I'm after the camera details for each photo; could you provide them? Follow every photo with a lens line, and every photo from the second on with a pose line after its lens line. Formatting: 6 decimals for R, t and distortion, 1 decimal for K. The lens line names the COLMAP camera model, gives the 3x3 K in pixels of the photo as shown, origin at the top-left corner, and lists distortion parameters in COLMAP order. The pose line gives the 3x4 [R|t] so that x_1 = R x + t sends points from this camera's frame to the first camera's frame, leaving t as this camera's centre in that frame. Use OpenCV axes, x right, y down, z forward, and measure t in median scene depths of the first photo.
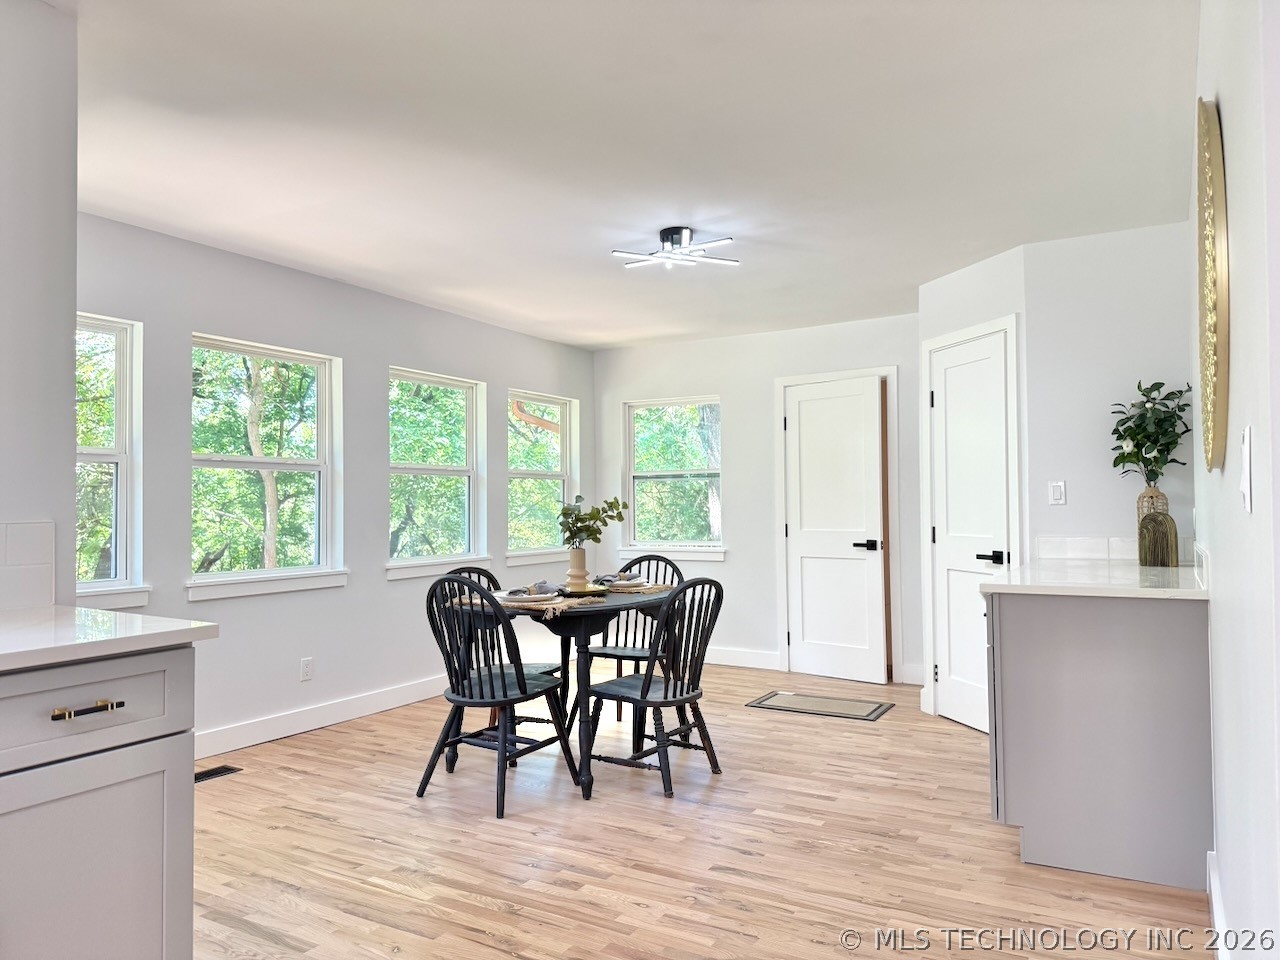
lens RADIAL K [[900.8, 0, 638.4], [0, 900.8, 476.5], [0, 0, 1]] dist [0.002958, -0.008576]
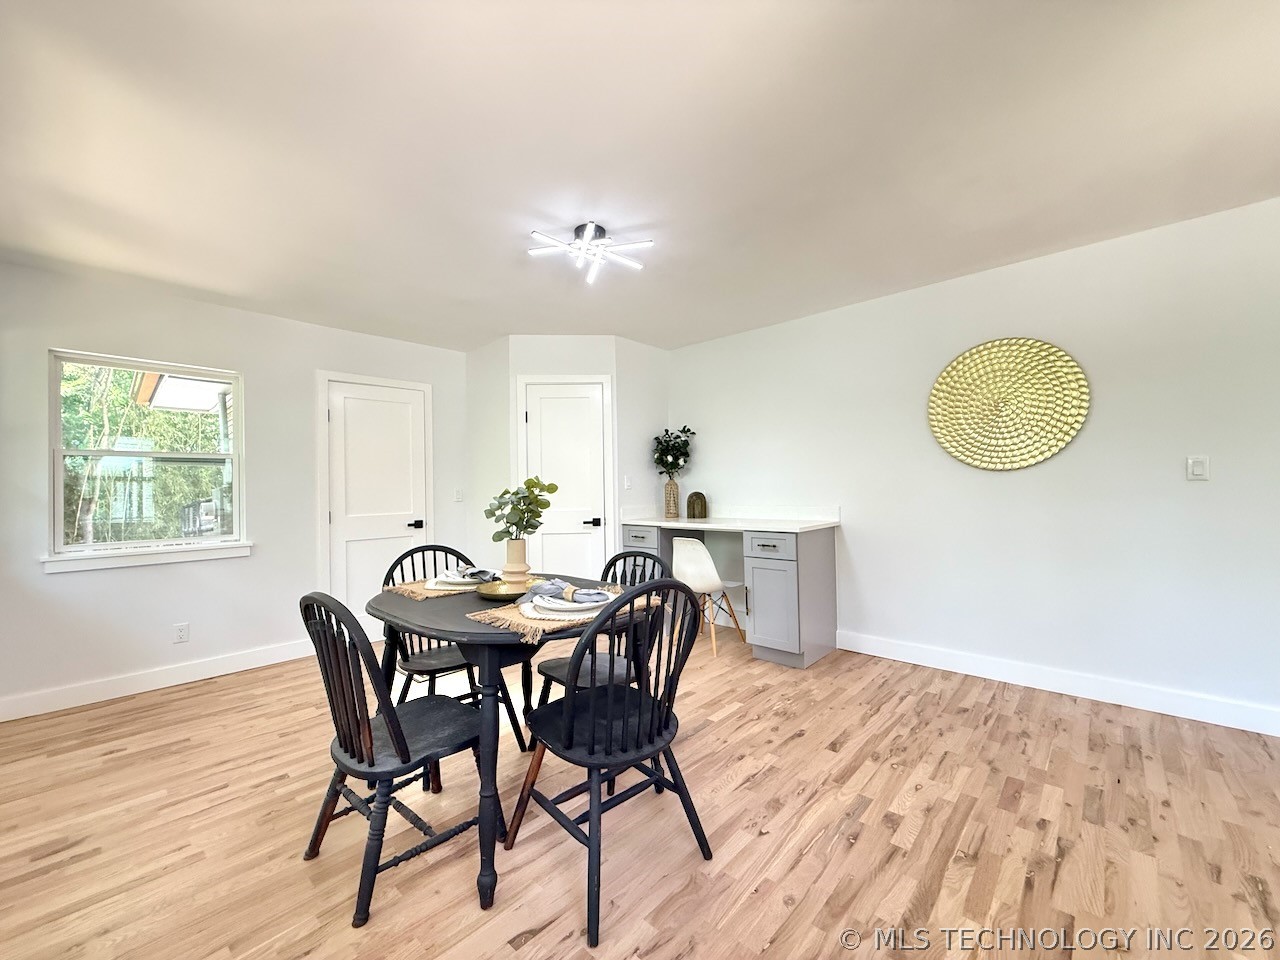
lens RADIAL K [[508.2, 0, 637.5], [0, 508.2, 482.2], [0, 0, 1]] dist [0.000689, -0.000089]
pose [[0.224001, 0.014611, 0.974479, -0.687131], [-0.015912, 0.999809, -0.011333, 0.039190], [-0.974459, -0.012967, 0.224190, 1.043743]]
